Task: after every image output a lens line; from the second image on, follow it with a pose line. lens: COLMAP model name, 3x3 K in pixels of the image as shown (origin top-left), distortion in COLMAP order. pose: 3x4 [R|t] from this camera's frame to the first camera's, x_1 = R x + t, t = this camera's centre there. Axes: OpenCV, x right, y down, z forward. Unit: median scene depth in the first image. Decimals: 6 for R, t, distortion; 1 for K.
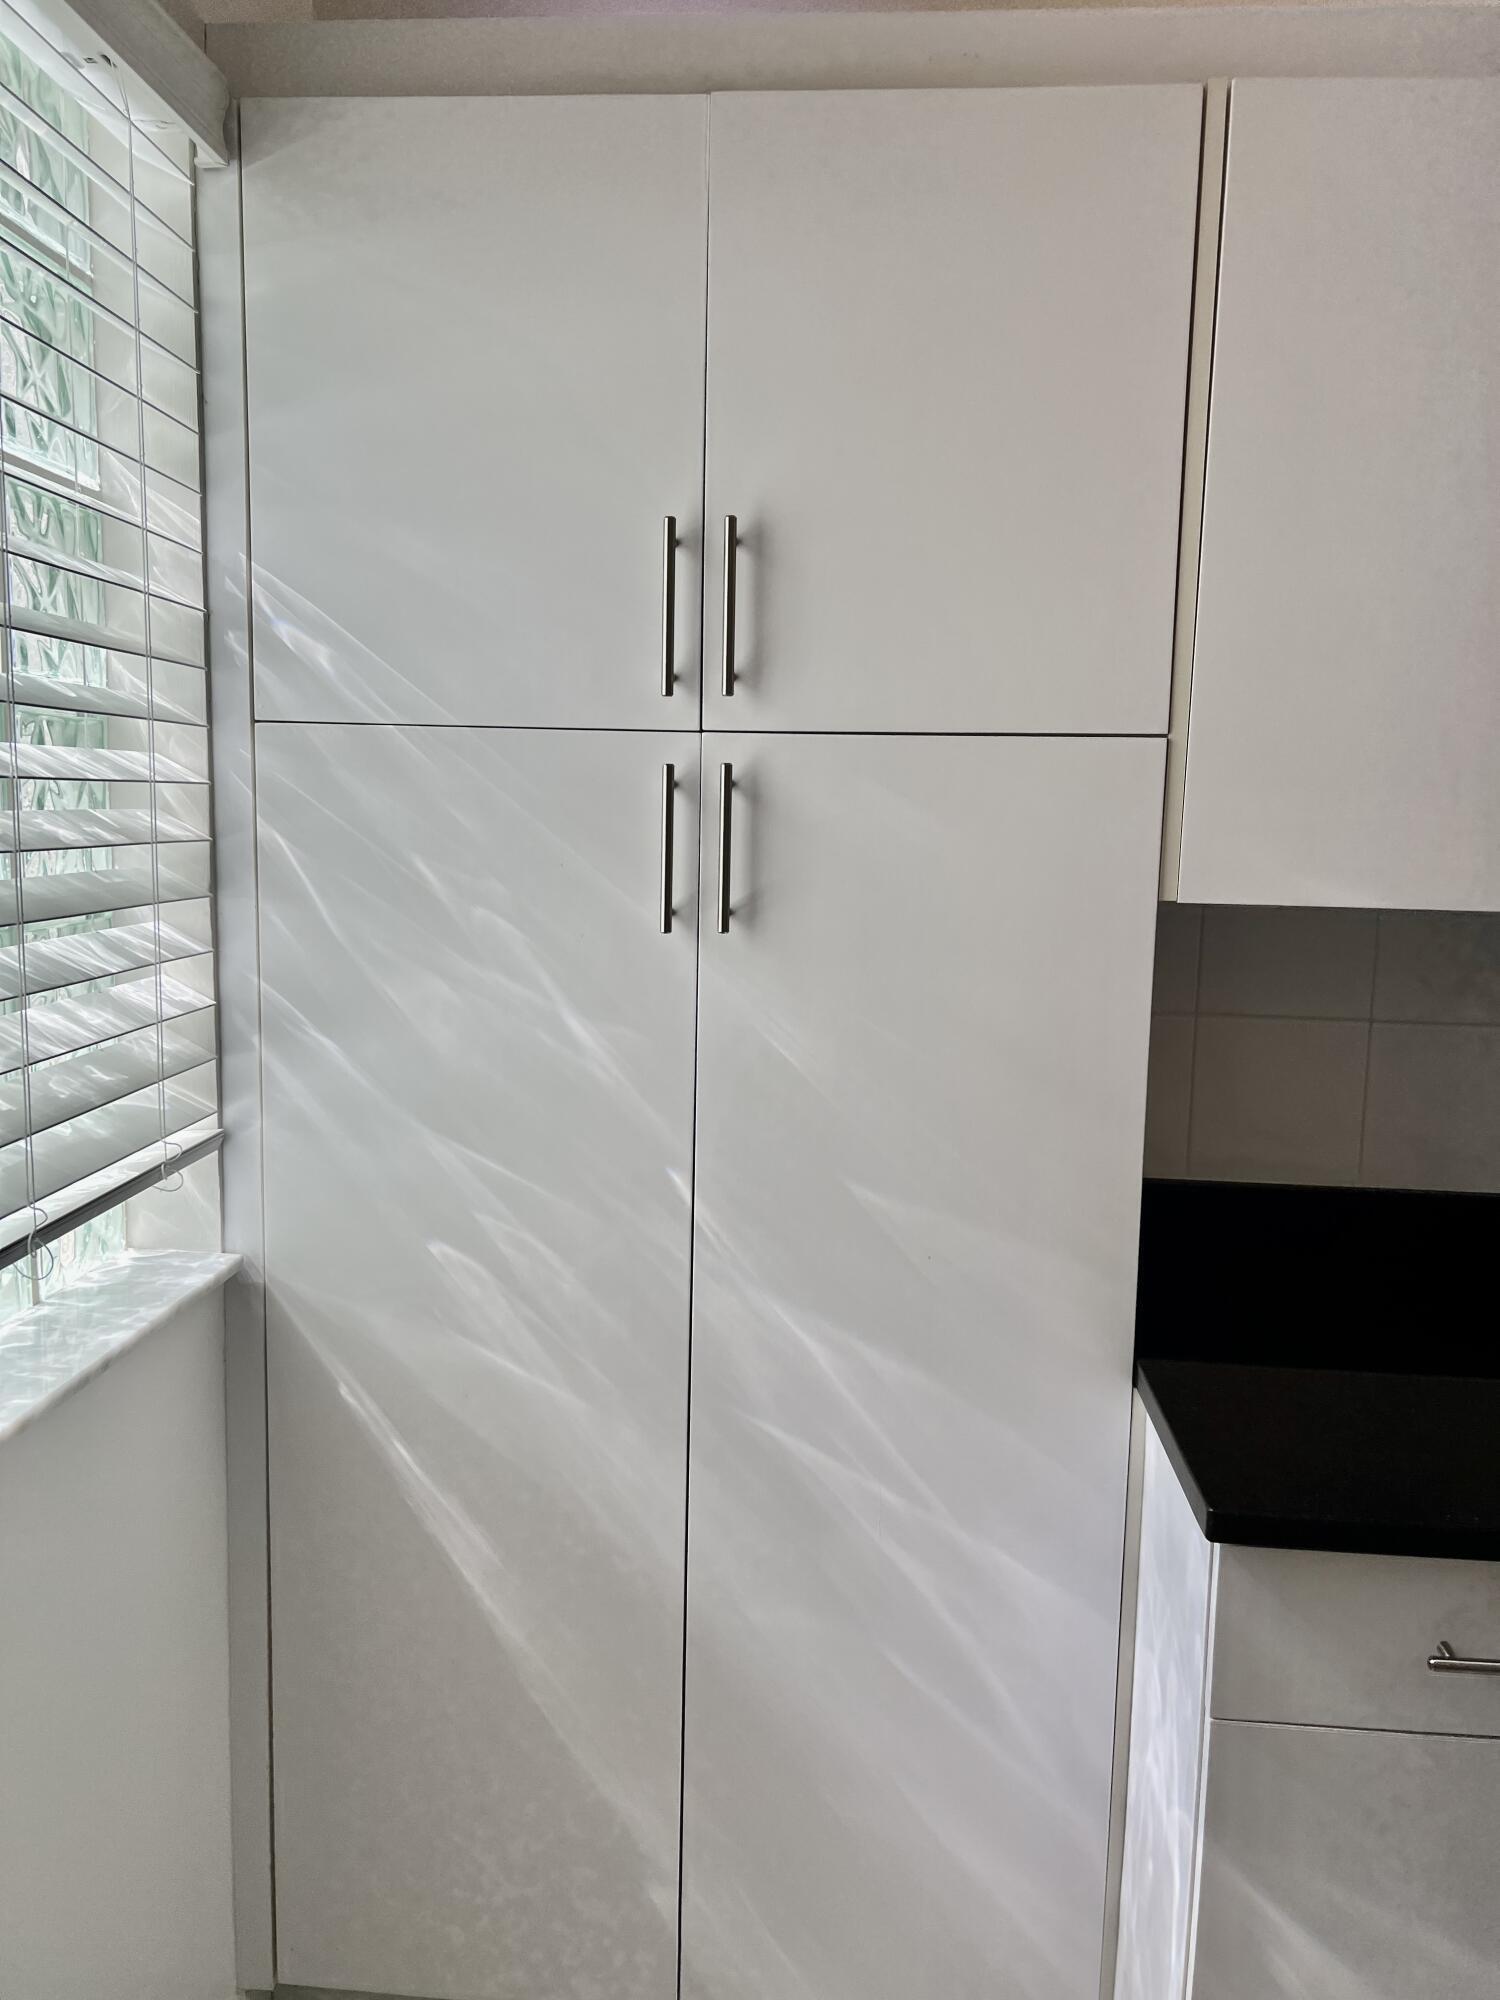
lens RADIAL K [[1508.5, 0, 745.8], [0, 1508.5, 995.7], [0, 0, 1]] dist [0.002117, -0.001255]
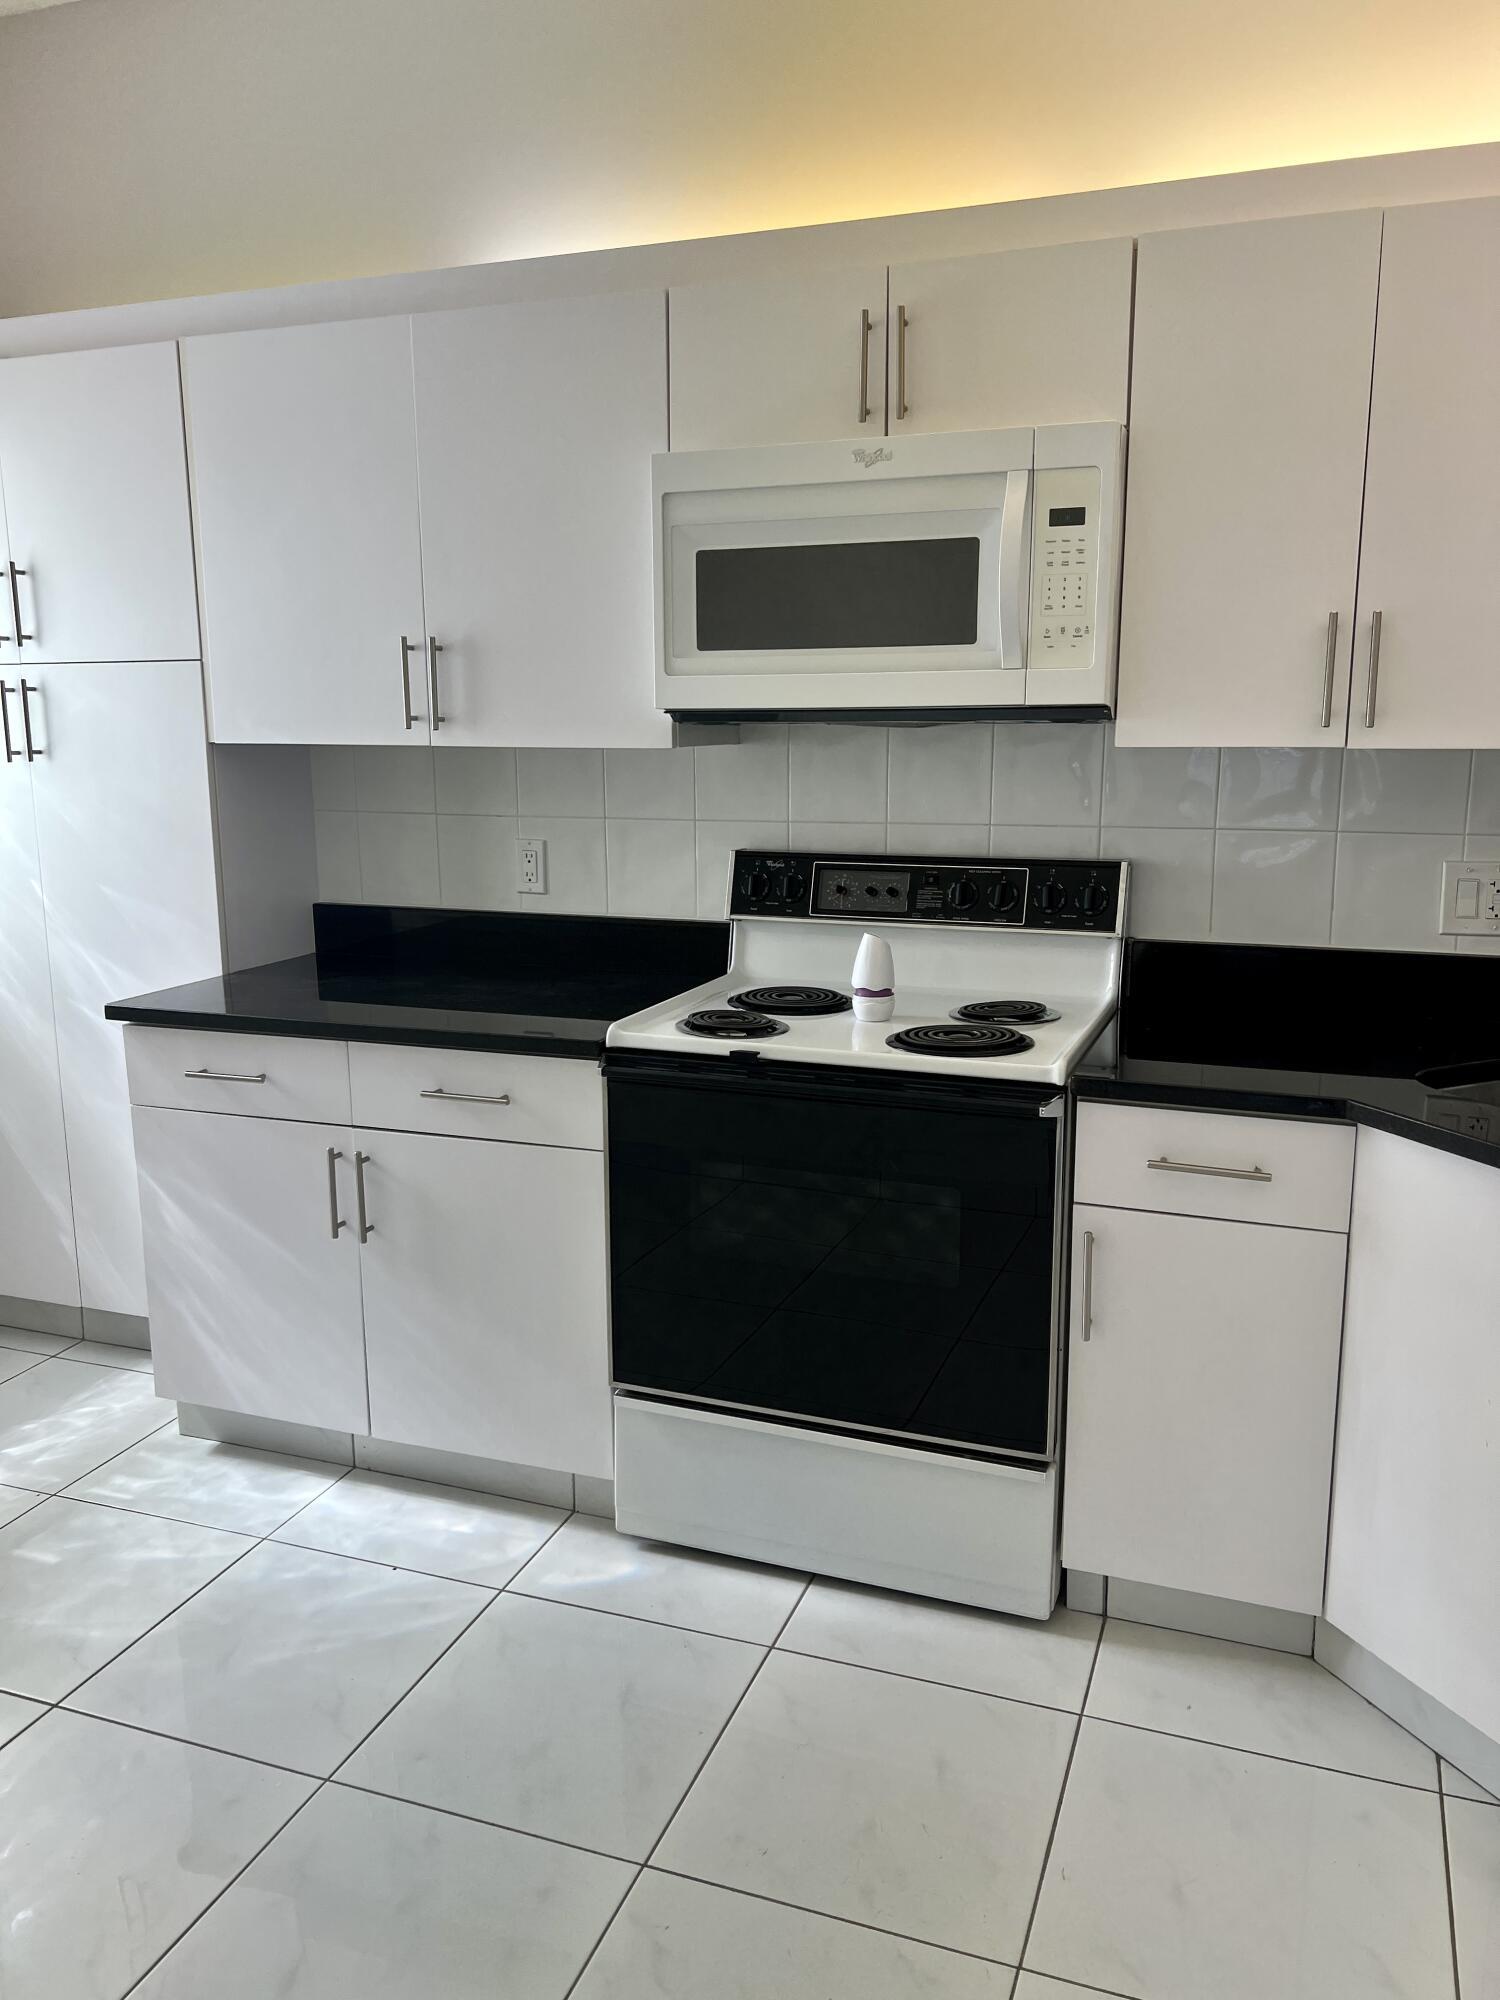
lens RADIAL K [[1508.5, 0, 751.7], [0, 1508.5, 1004.1], [0, 0, 1]] dist [0.002117, -0.001255]
pose [[0.964044, 0.025214, -0.264543, 1.533070], [-0.006956, 0.997542, 0.069727, 0.141546], [0.265651, -0.065380, 0.961850, -0.781377]]
